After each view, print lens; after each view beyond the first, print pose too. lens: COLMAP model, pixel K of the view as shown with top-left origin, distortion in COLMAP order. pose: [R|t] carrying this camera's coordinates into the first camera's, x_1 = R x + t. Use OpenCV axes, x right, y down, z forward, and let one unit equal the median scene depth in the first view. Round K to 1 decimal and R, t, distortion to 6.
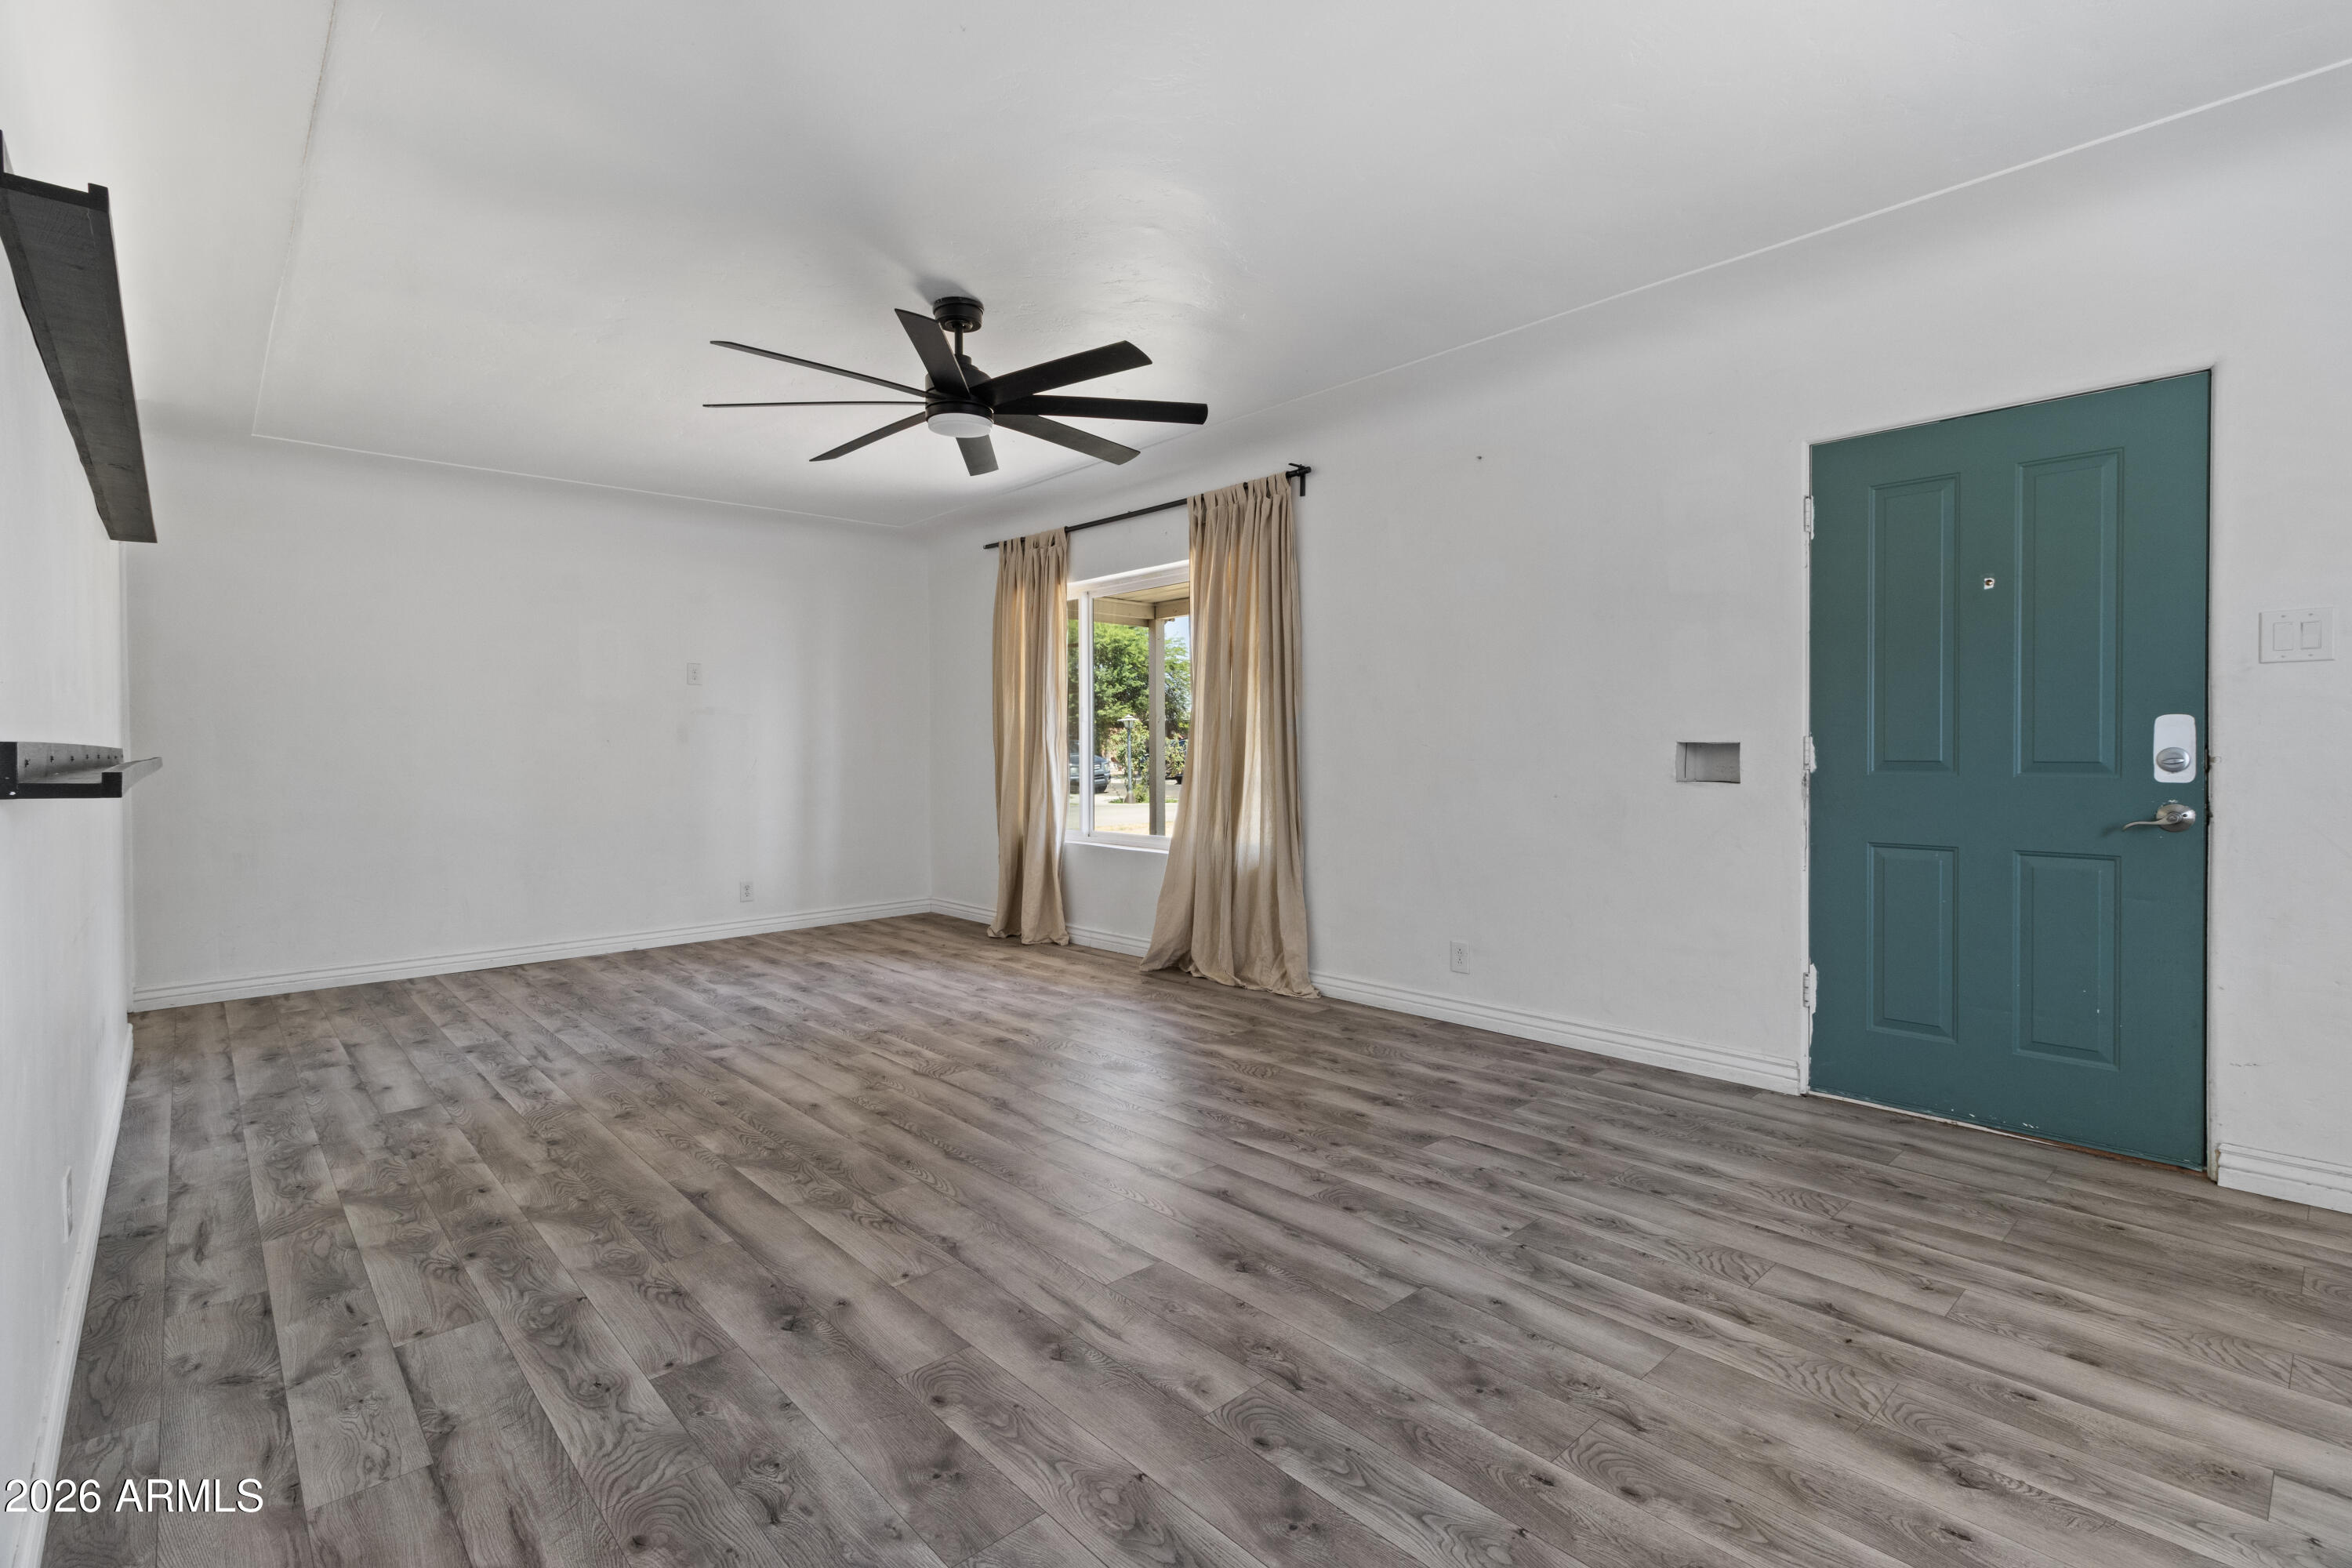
lens RADIAL K [[1091.2, 0, 1180.4], [0, 1091.2, 751.7], [0, 0, 1]] dist [-0.000468, -0.000132]
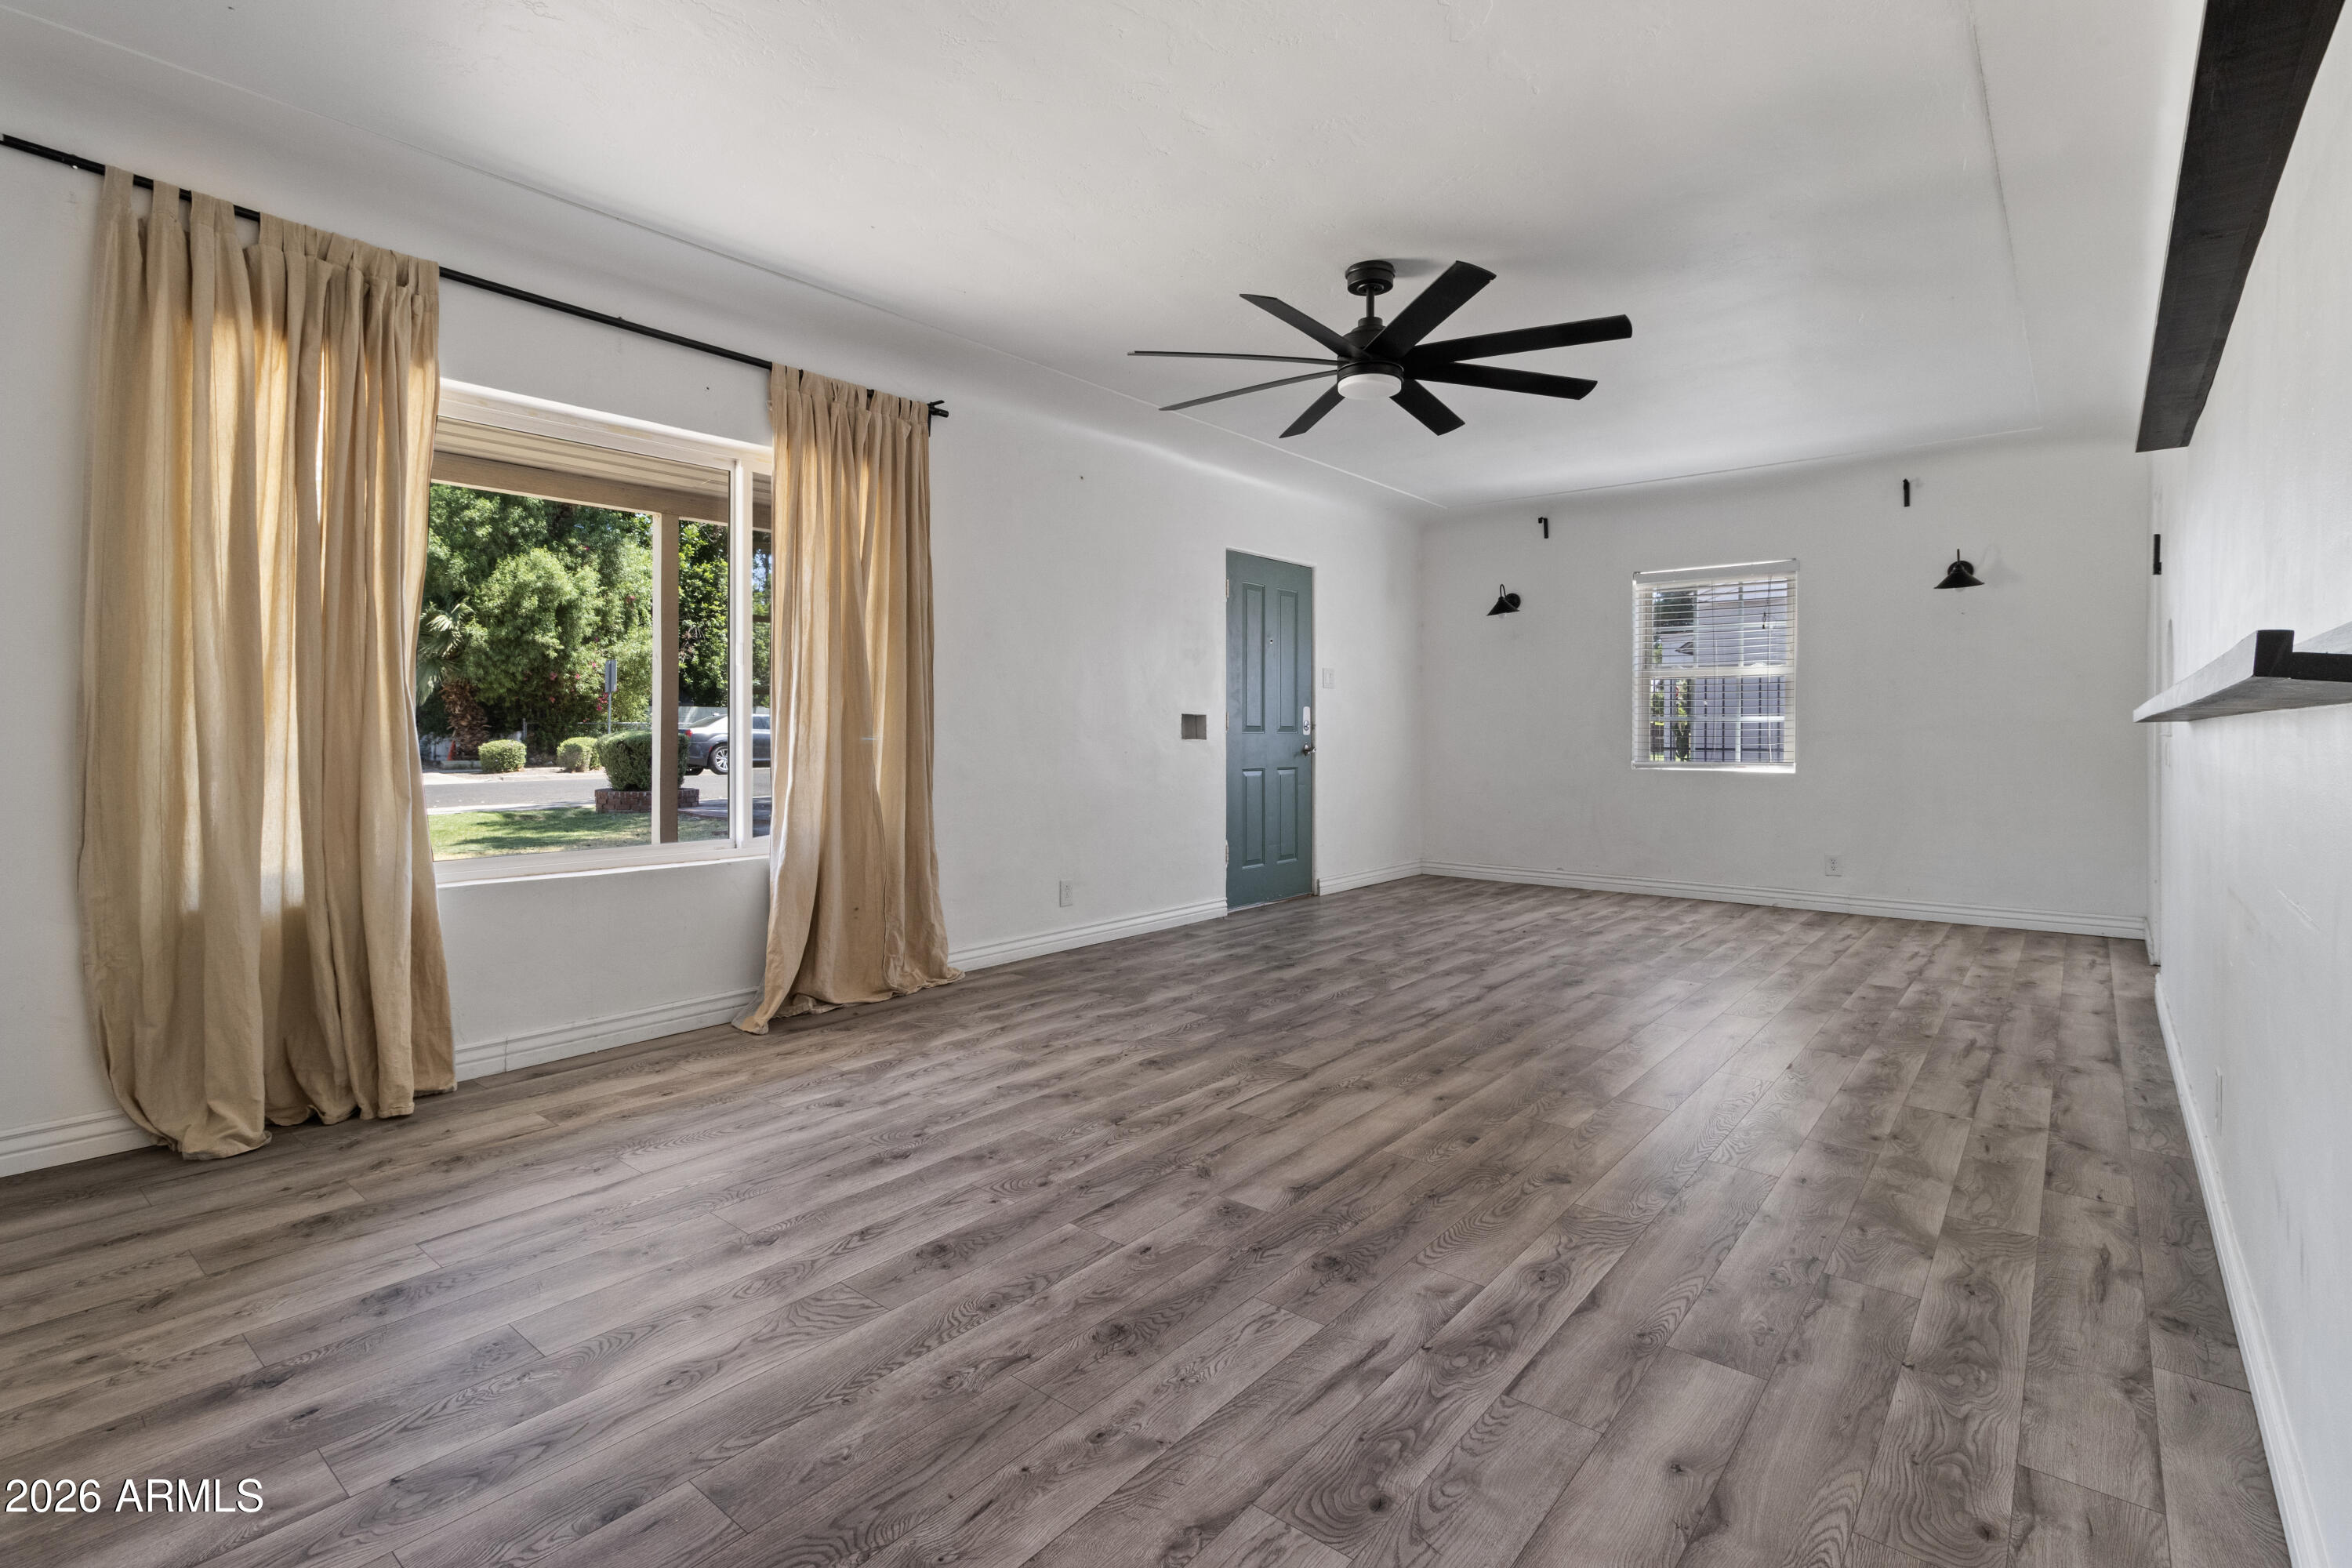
lens RADIAL K [[1091.2, 0, 1180.4], [0, 1091.2, 751.7], [0, 0, 1]] dist [-0.000468, -0.000132]
pose [[-0.135738, -0.014342, 0.990641, -1.424731], [0.002357, 0.999888, 0.014798, 0.028450], [-0.990742, 0.004343, -0.135689, 1.589750]]
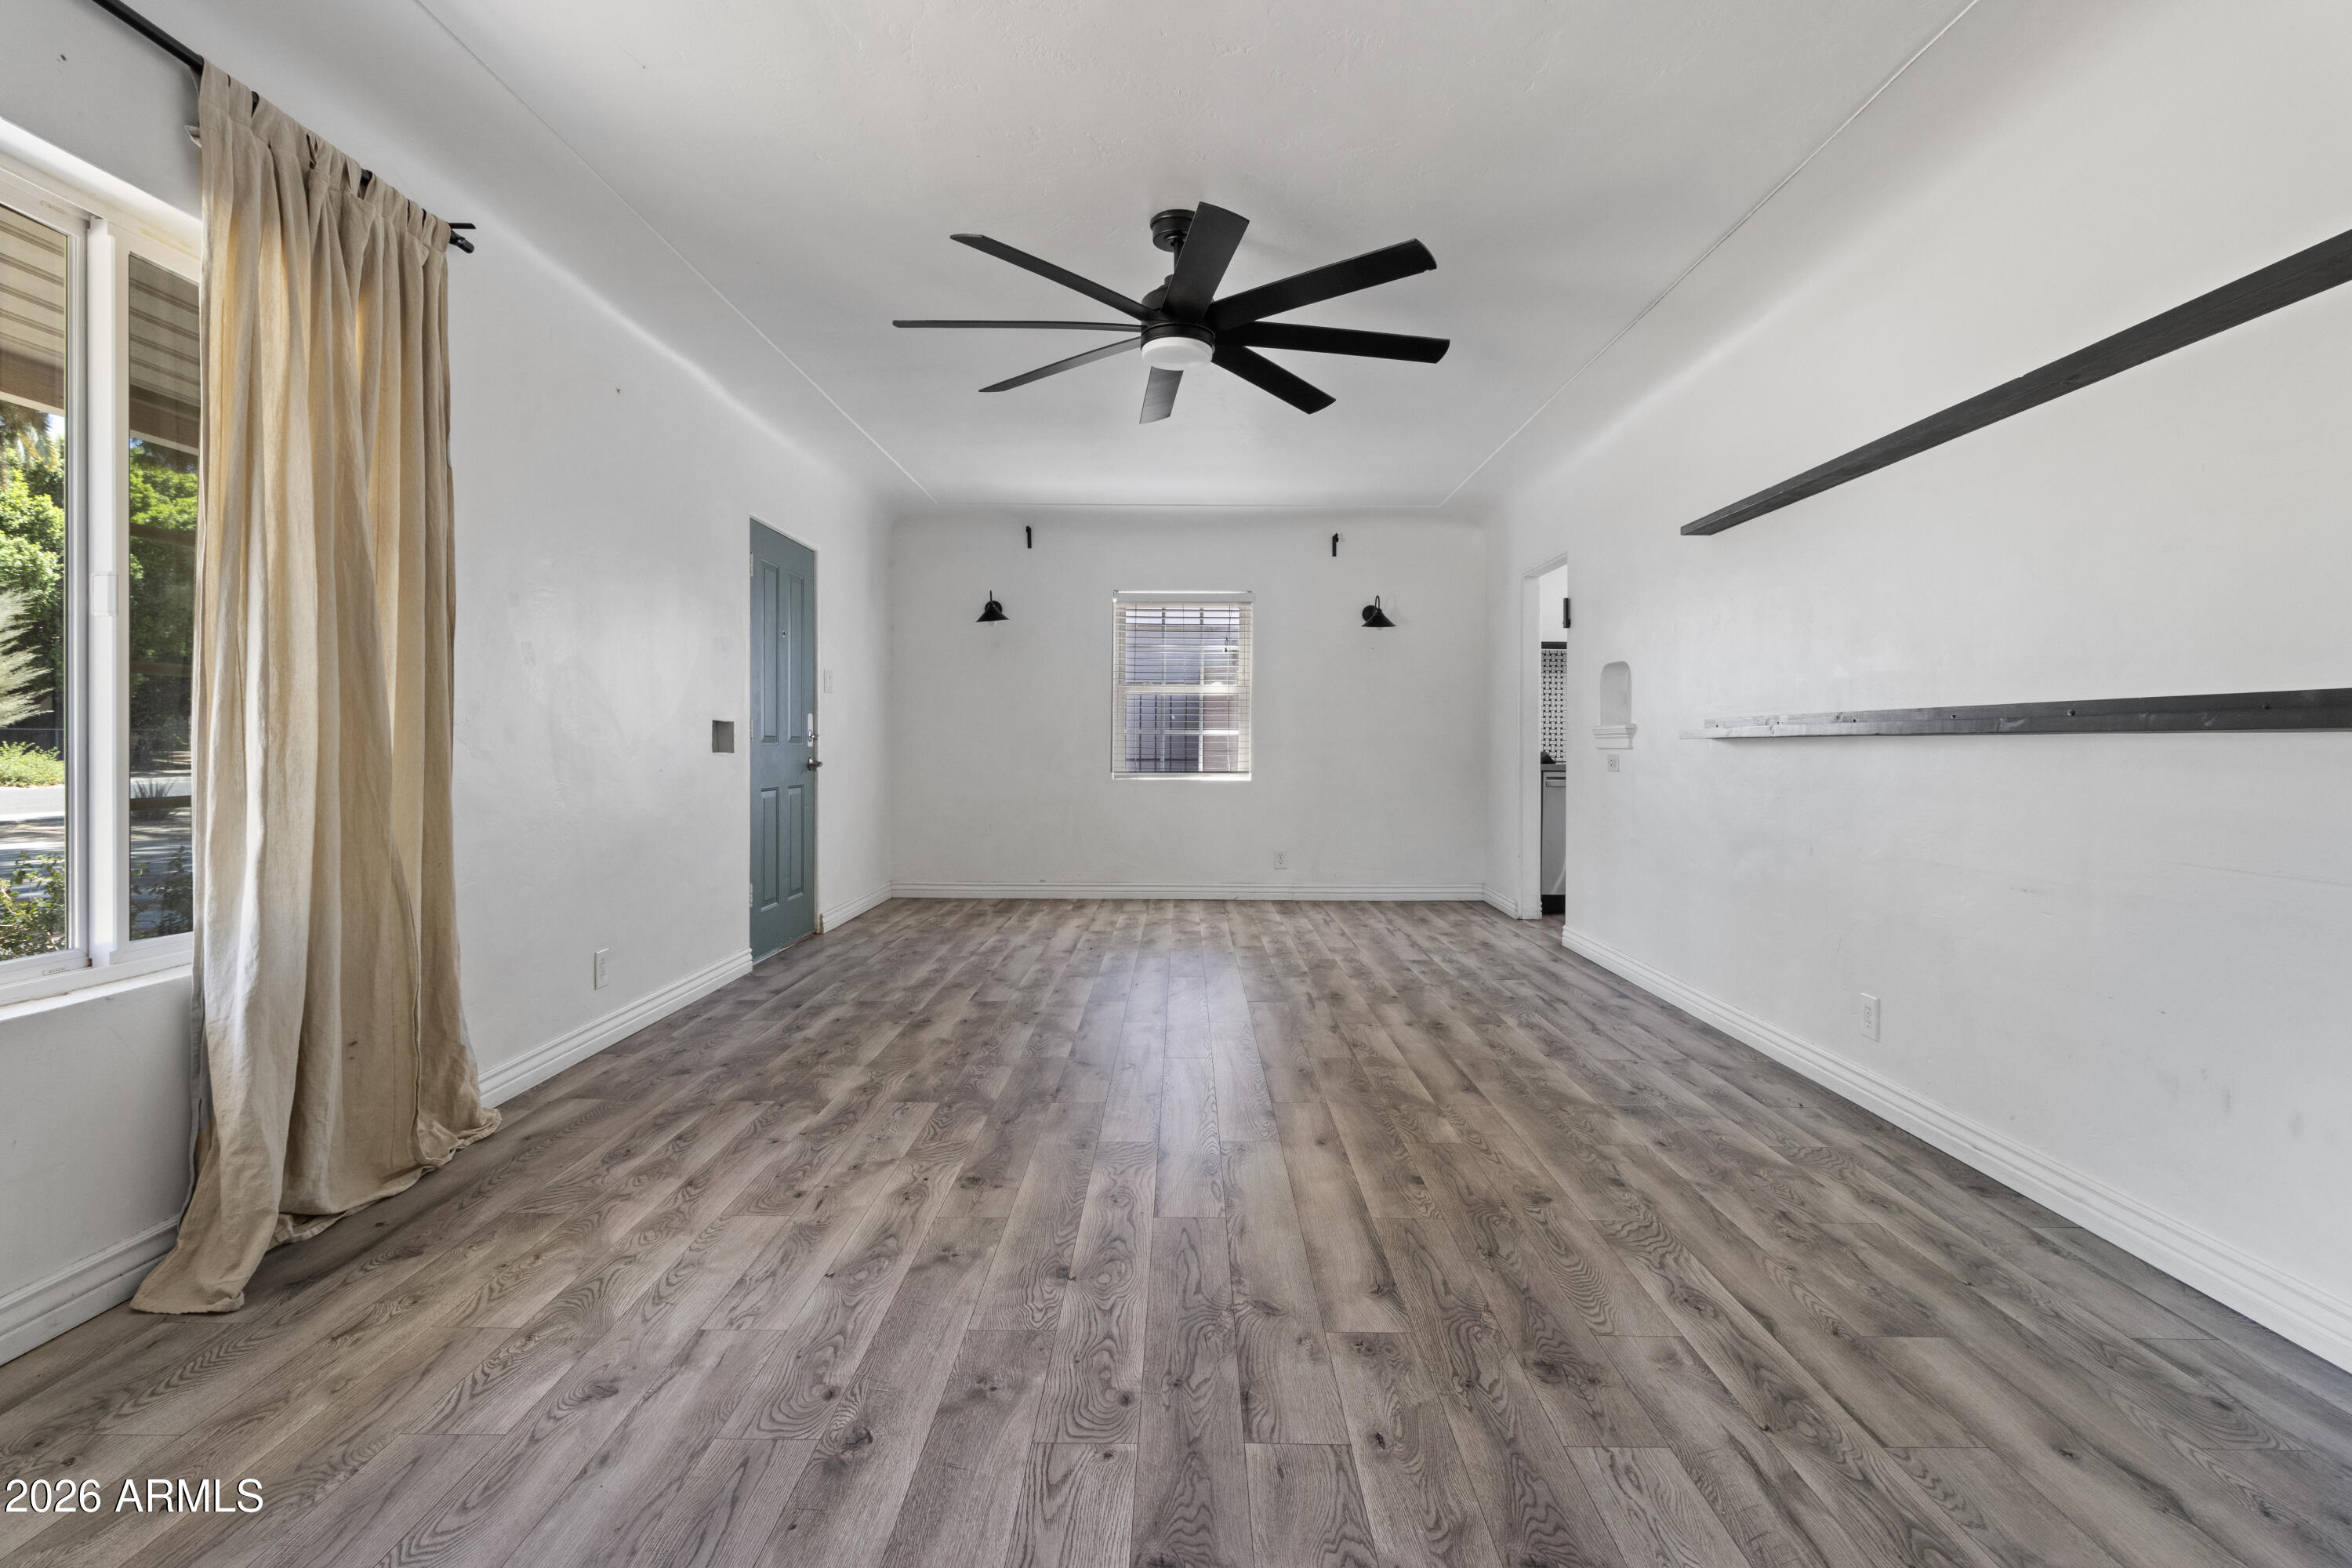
lens RADIAL K [[1084.2, 0, 1165.7], [0, 1084.2, 755.0], [0, 0, 1]] dist [0.001476, -0.000123]
pose [[-0.724540, -0.005567, 0.689210, -0.974422], [0.001086, 0.999957, 0.009218, 0.025175], [-0.689232, 0.007427, -0.724503, 1.999987]]
